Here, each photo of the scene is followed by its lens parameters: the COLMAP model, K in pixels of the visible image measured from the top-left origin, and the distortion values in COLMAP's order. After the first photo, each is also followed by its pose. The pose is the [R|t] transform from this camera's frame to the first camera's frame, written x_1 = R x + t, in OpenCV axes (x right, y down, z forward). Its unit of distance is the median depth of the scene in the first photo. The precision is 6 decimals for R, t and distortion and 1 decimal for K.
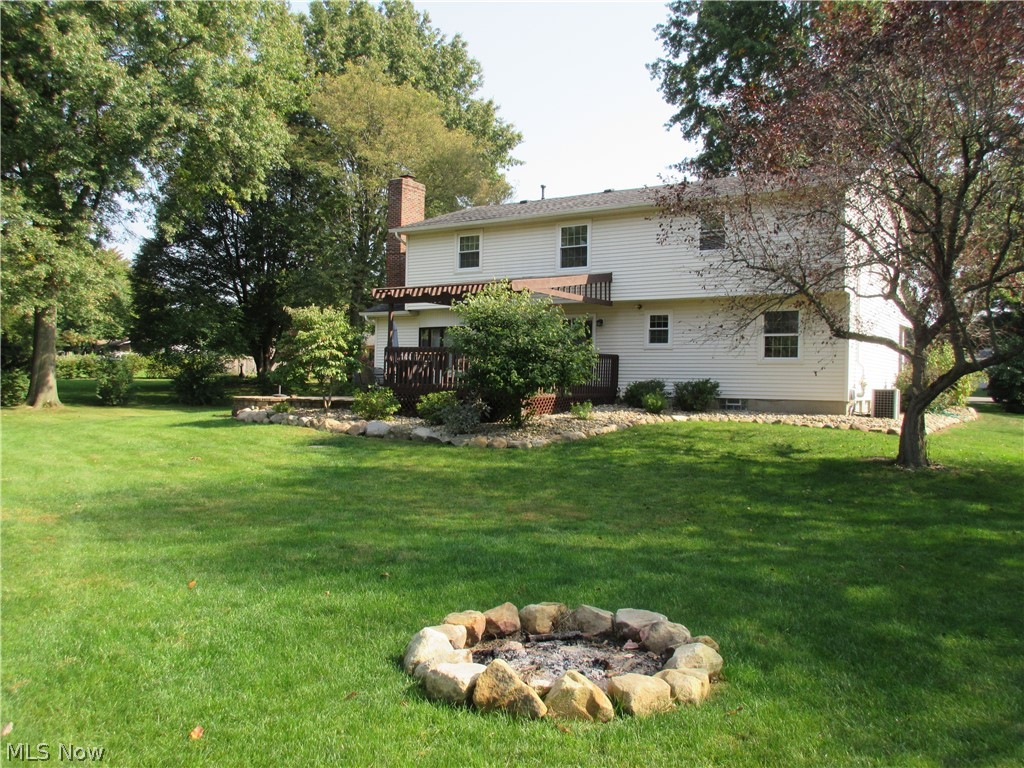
lens RADIAL K [[839.4, 0, 512.0], [0, 839.4, 384.0], [0, 0, 1]] dist [-0.011130, -0.004243]
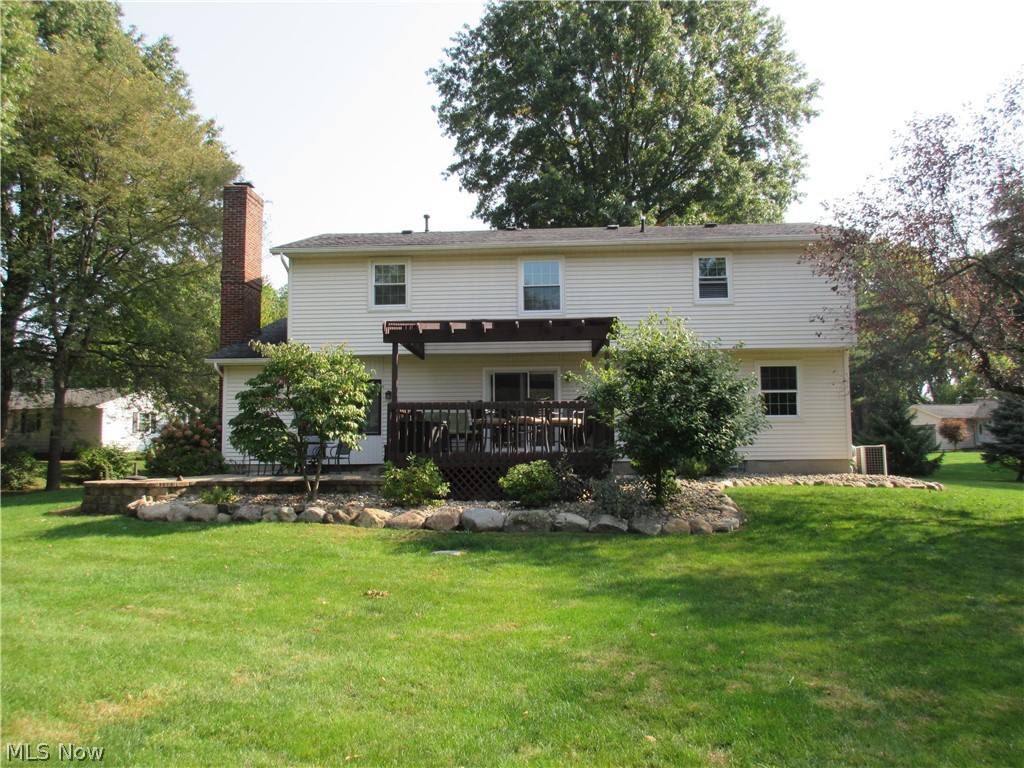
lens RADIAL K [[839.4, 0, 512.0], [0, 839.4, 384.0], [0, 0, 1]] dist [-0.011130, -0.004243]
pose [[0.869612, 0.014997, 0.493508, -0.404029], [0.025478, 0.996844, -0.075188, -0.003488], [-0.493078, 0.077958, 0.866485, 0.323485]]
